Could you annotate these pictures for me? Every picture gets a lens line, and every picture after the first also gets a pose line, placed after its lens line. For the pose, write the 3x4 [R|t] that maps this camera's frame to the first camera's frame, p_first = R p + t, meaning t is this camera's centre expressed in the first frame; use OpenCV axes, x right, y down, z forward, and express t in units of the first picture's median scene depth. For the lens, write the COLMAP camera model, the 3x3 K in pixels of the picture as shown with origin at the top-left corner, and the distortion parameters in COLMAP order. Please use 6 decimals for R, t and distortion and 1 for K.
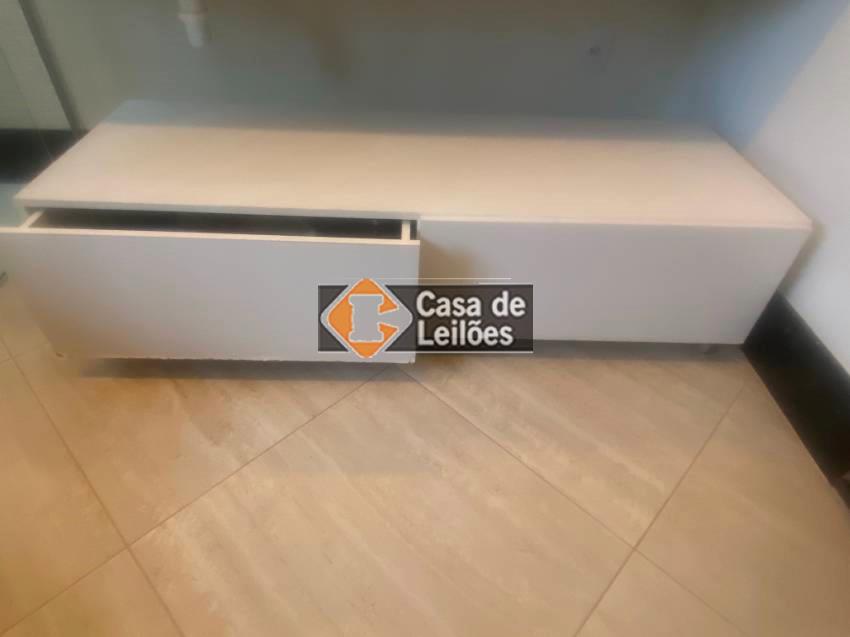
lens RADIAL K [[550.4, 0, 429.4], [0, 550.4, 322.9], [0, 0, 1]] dist [-0.015069, -0.004154]
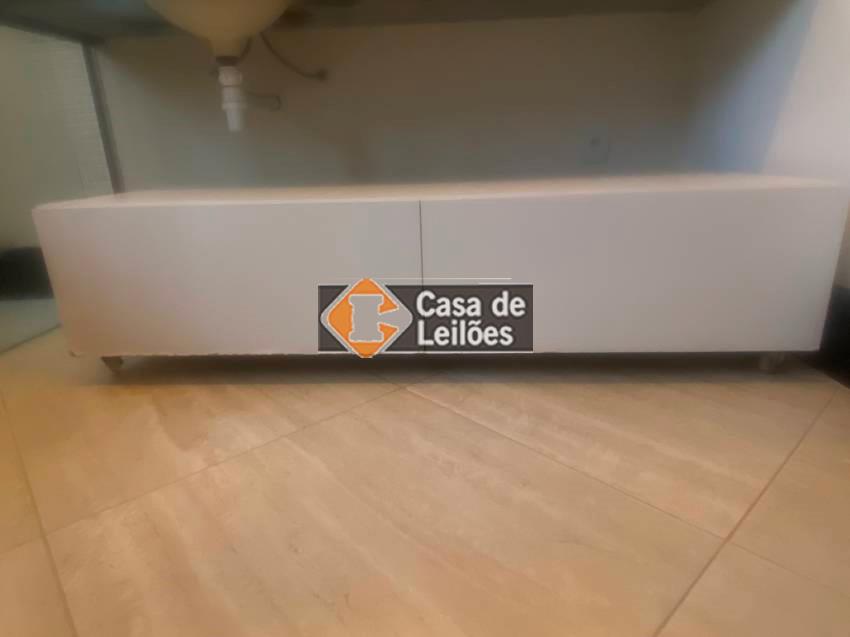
lens RADIAL K [[550.4, 0, 428.8], [0, 550.4, 319.5], [0, 0, 1]] dist [-0.015069, -0.004154]
pose [[0.996070, -0.042890, -0.077491, 0.066829], [0.007691, 0.913505, -0.406754, 0.460630], [0.088234, 0.404560, 0.910245, 0.229566]]
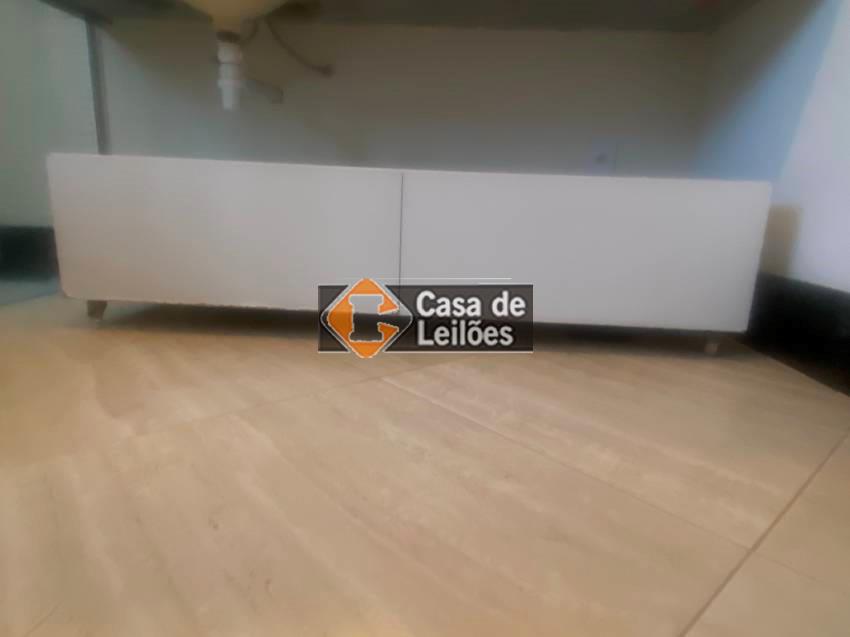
lens RADIAL K [[550.4, 0, 432.4], [0, 550.4, 310.9], [0, 0, 1]] dist [-0.015069, -0.004154]
pose [[0.997600, 0.021606, -0.065777, 0.084643], [-0.051897, 0.862215, -0.503878, 0.528620], [0.045827, 0.506082, 0.861267, 0.398804]]
